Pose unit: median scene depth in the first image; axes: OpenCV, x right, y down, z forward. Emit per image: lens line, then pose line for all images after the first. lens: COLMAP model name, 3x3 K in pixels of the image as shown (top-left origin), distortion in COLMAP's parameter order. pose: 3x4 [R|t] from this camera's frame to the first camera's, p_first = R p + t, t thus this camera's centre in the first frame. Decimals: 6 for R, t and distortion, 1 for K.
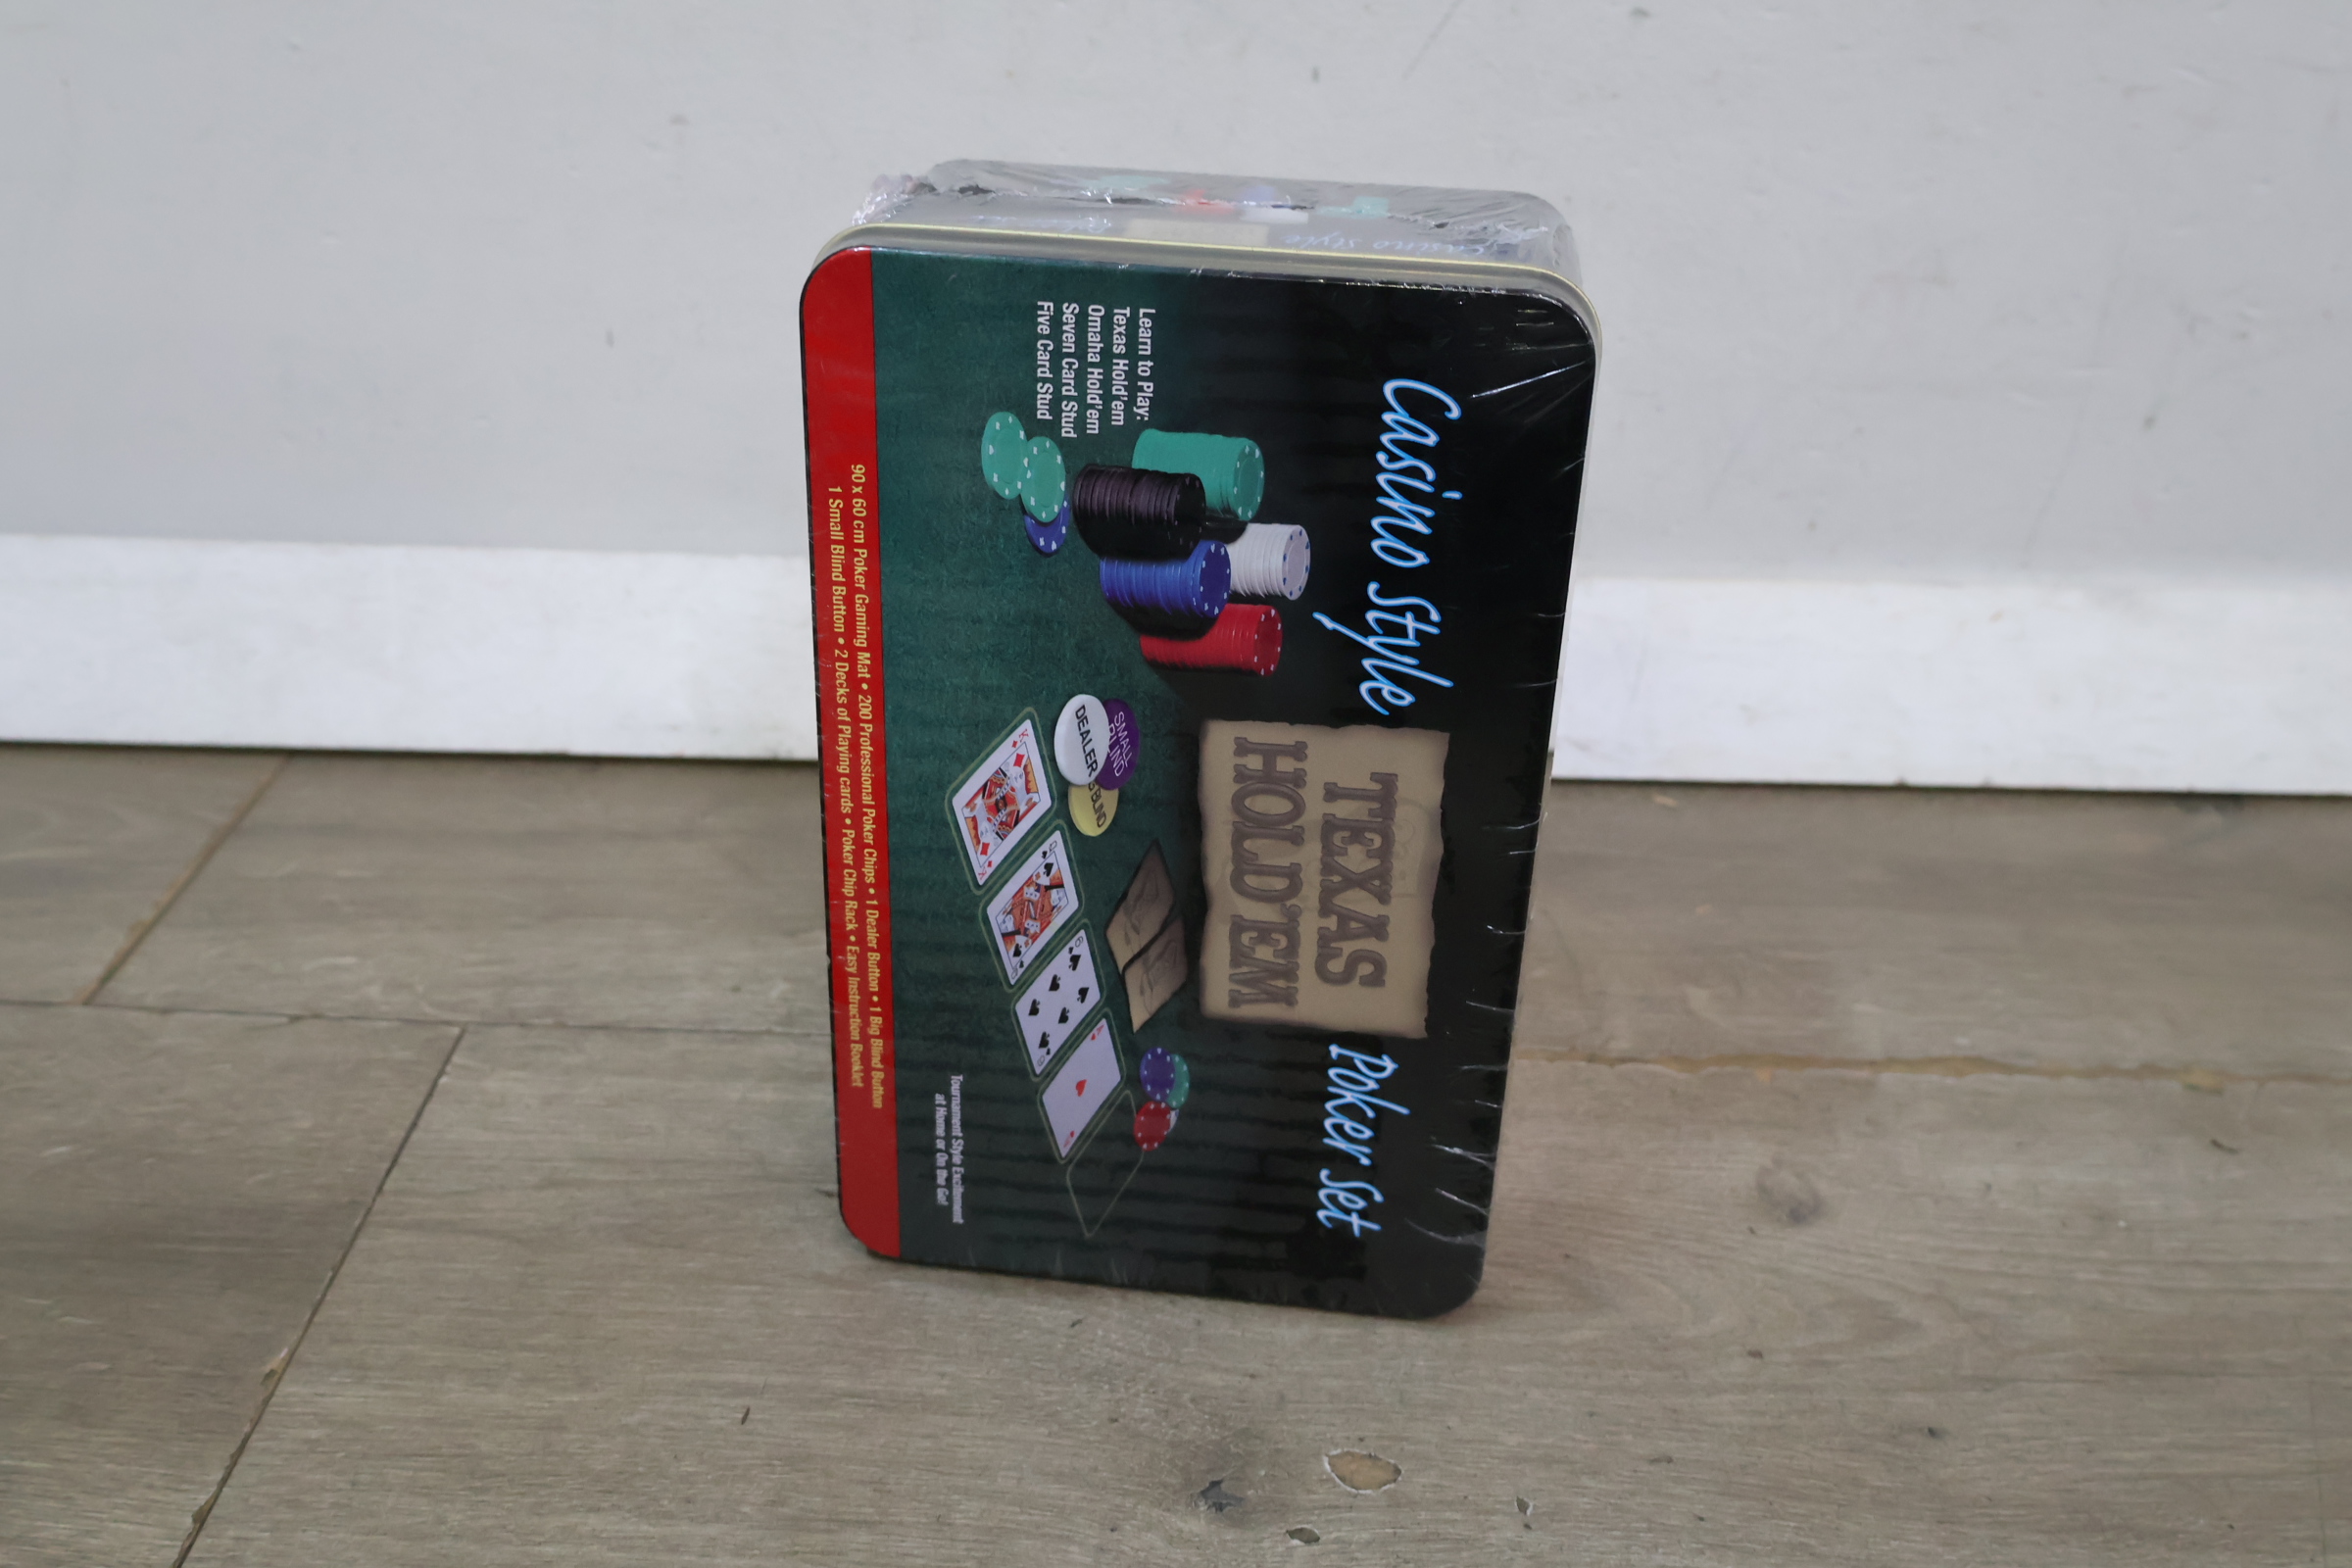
lens RADIAL K [[2060.6, 0, 1188.5], [0, 2060.6, 784.1], [0, 0, 1]] dist [-0.000899, -0.001705]
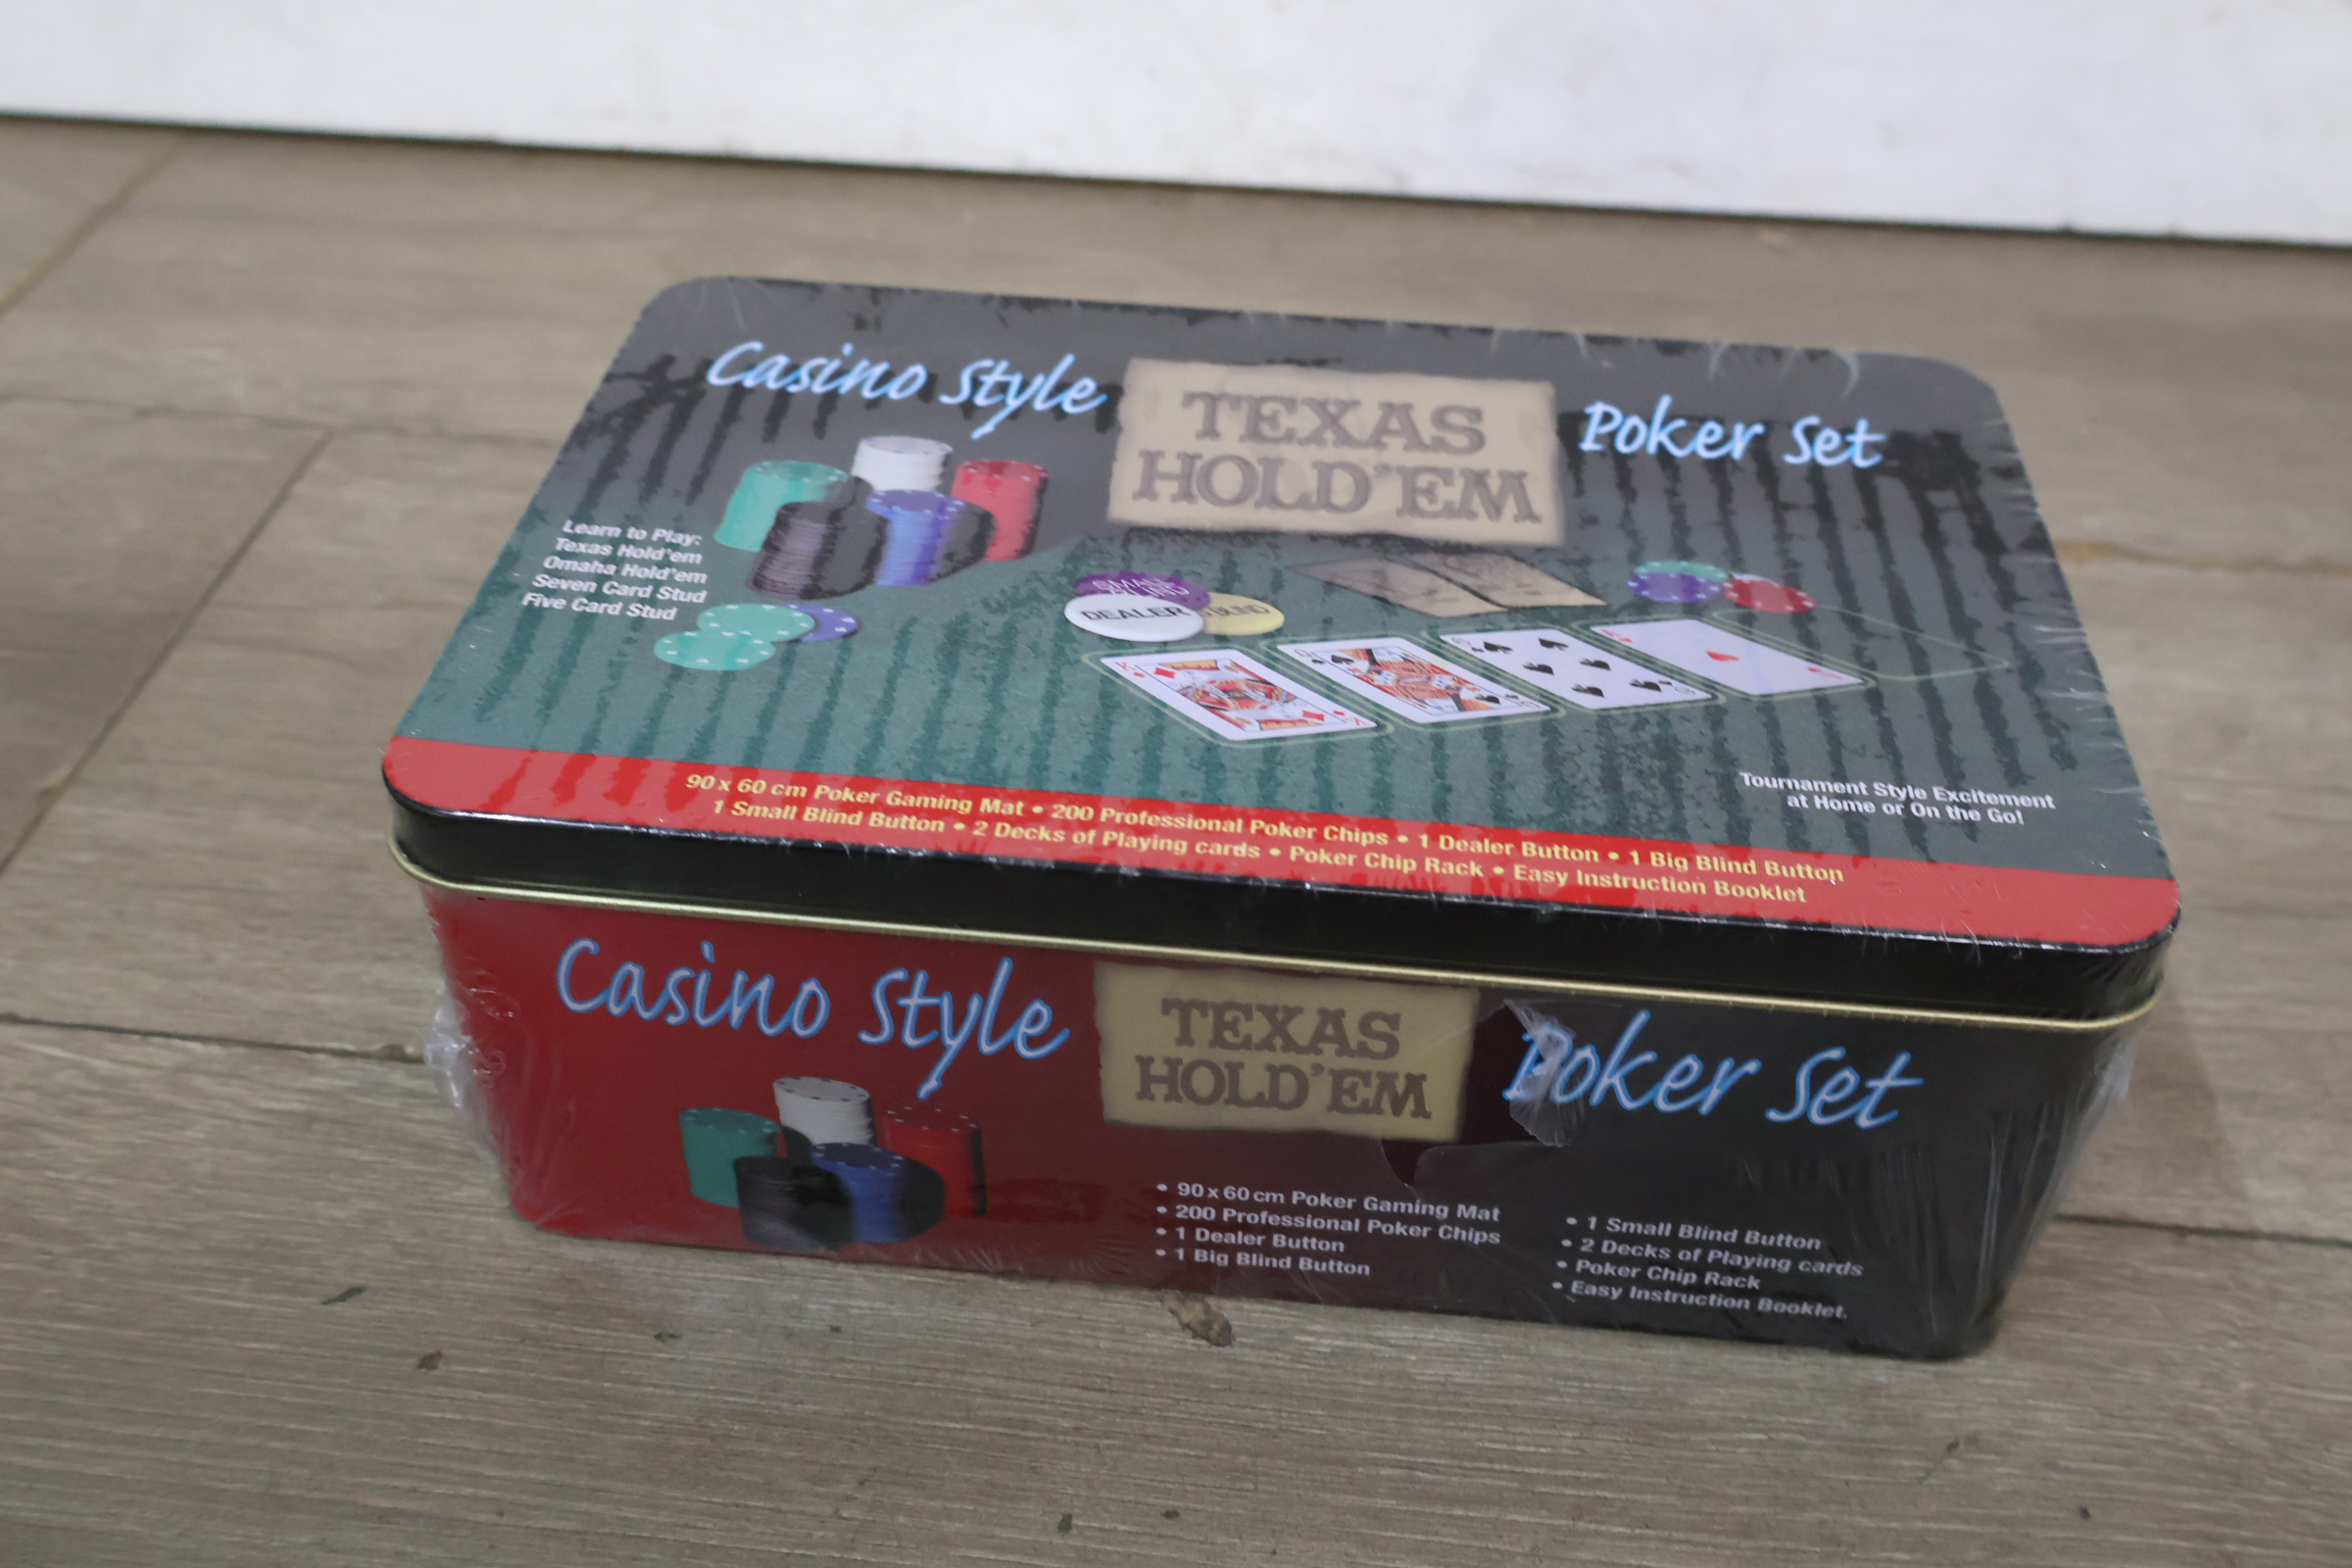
lens RADIAL K [[2172.6, 0, 1176.0], [0, 2172.6, 784.0], [0, 0, 1]] dist [0.021693, -0.004275]
pose [[0.057246, -0.546829, 0.835285, -0.697104], [0.904547, -0.325671, -0.275197, 0.176629], [0.422514, 0.771309, 0.475989, 0.664782]]
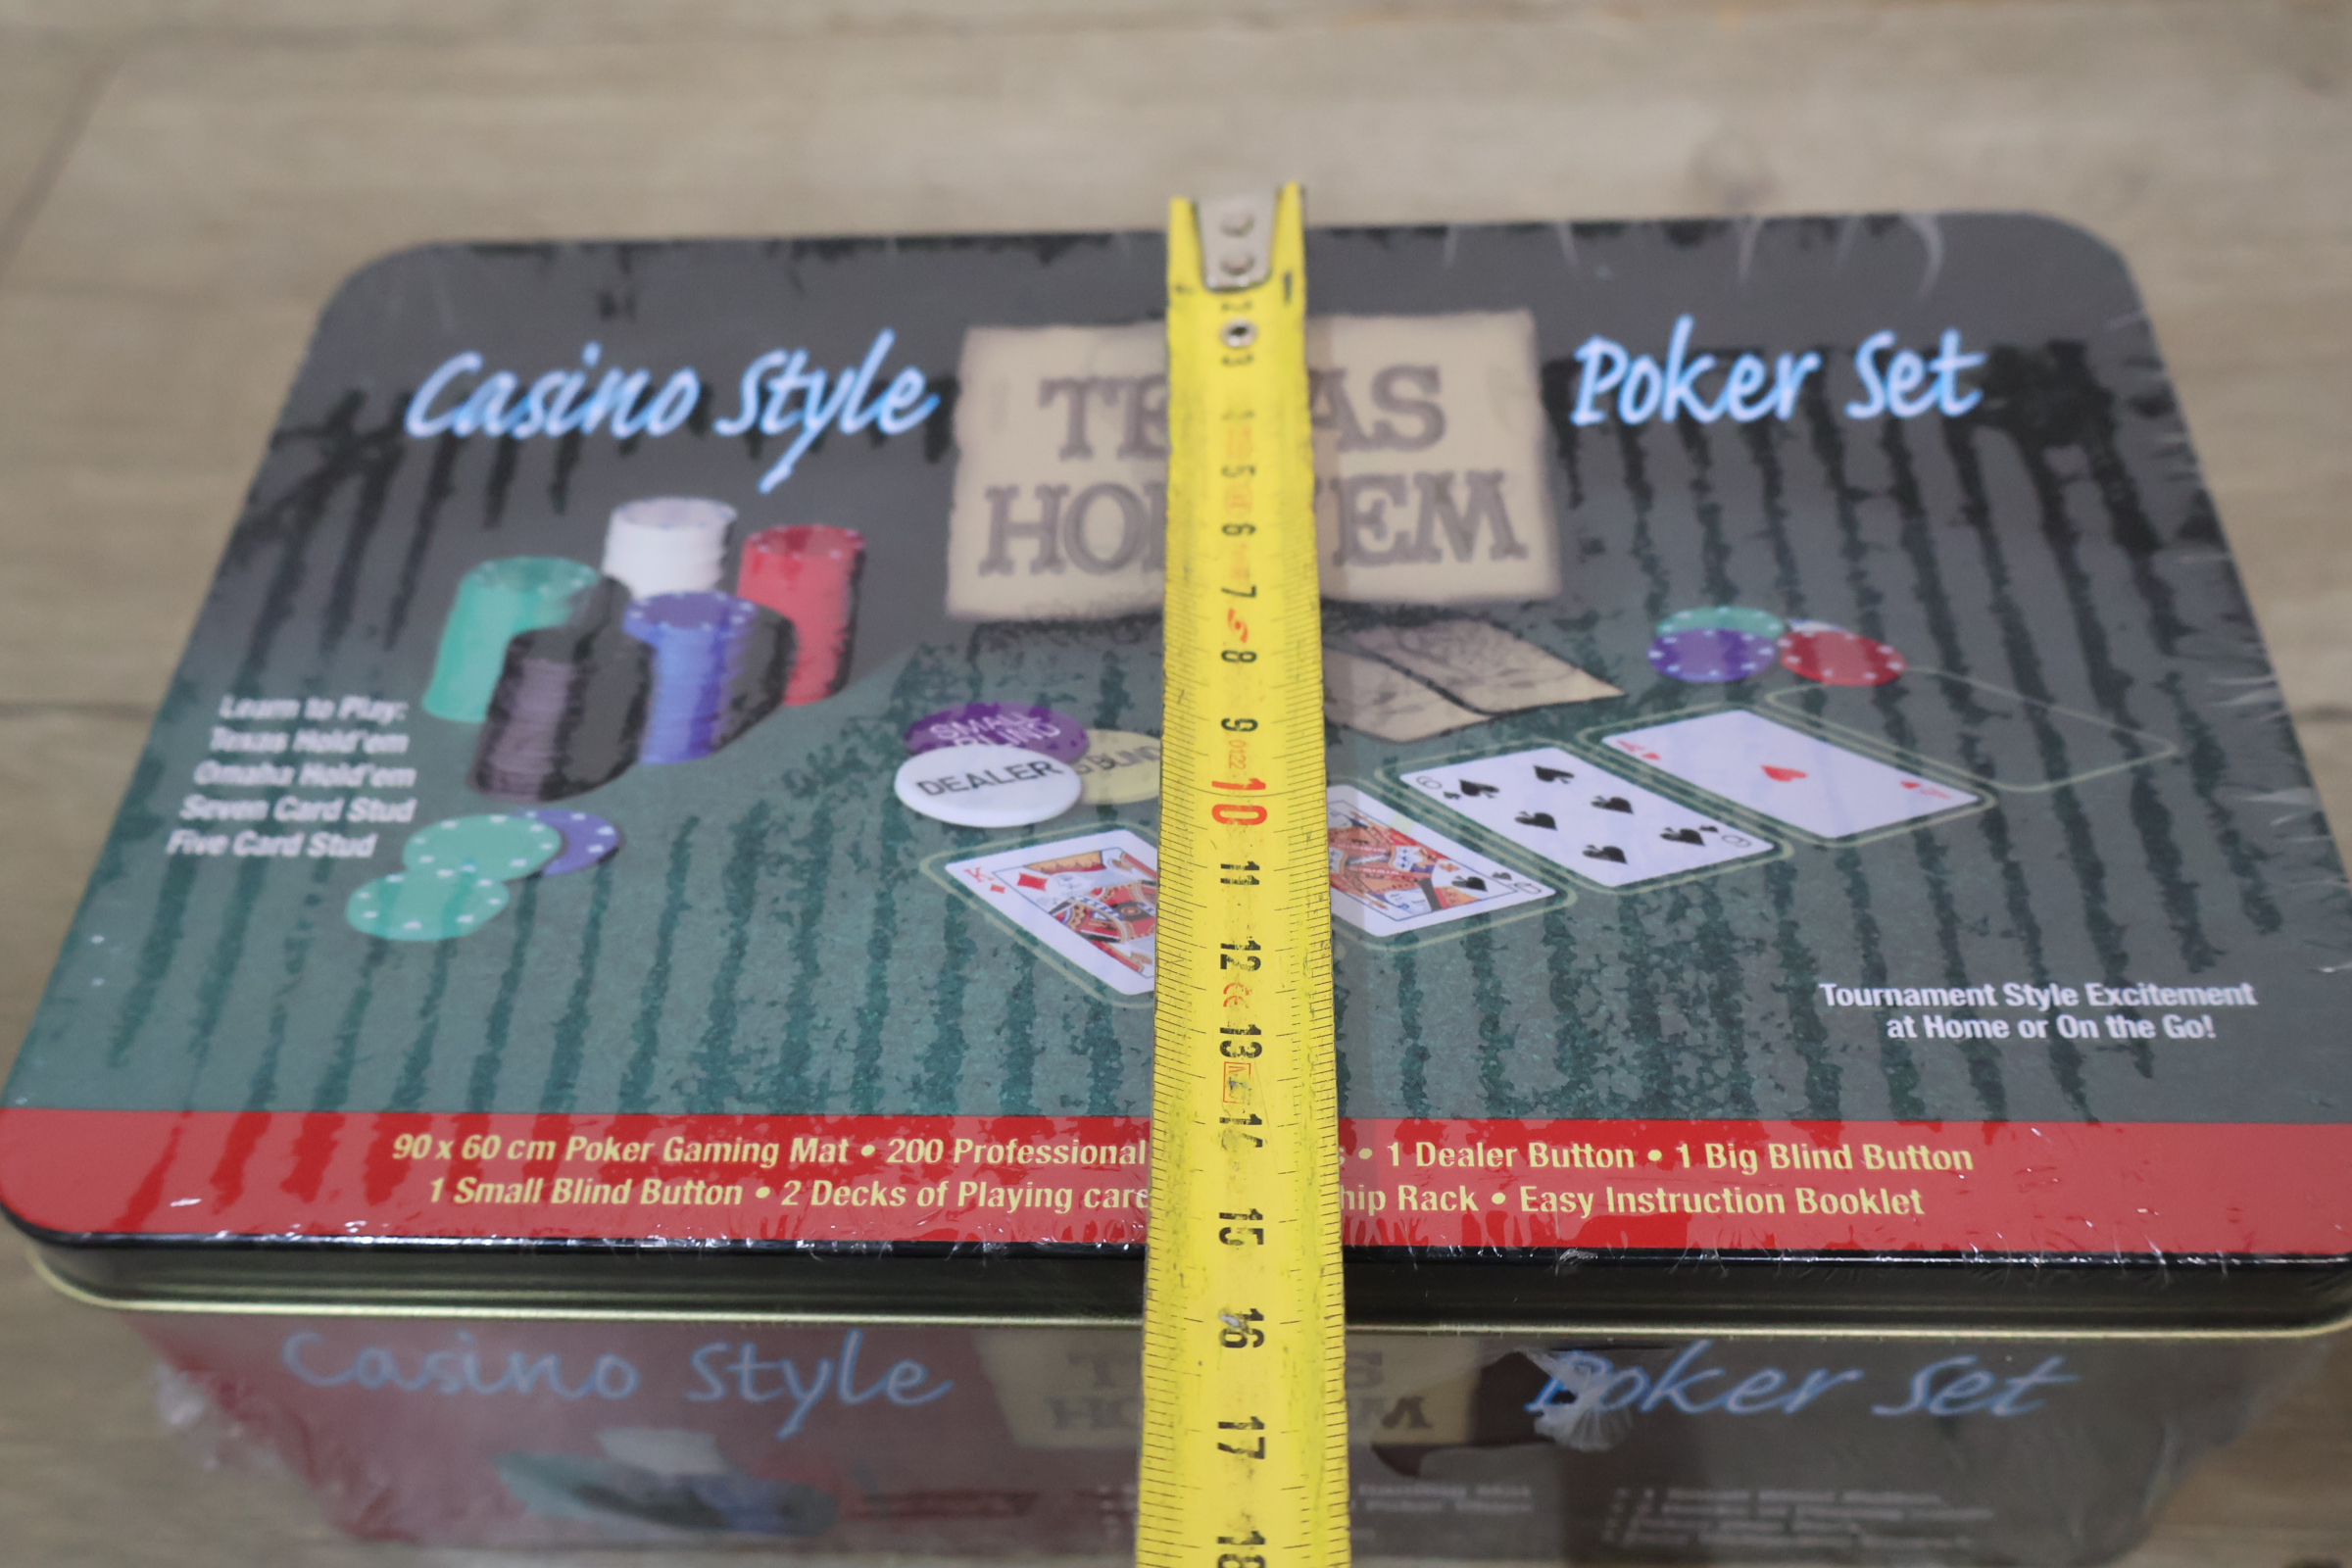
lens RADIAL K [[2174.5, 0, 1170.7], [0, 2174.5, 785.0], [0, 0, 1]] dist [0.018533, 0.003054]
pose [[0.004850, -0.711630, 0.702538, -0.435501], [0.867904, -0.345969, -0.356438, 0.214737], [0.496708, 0.611464, 0.615948, 0.651344]]
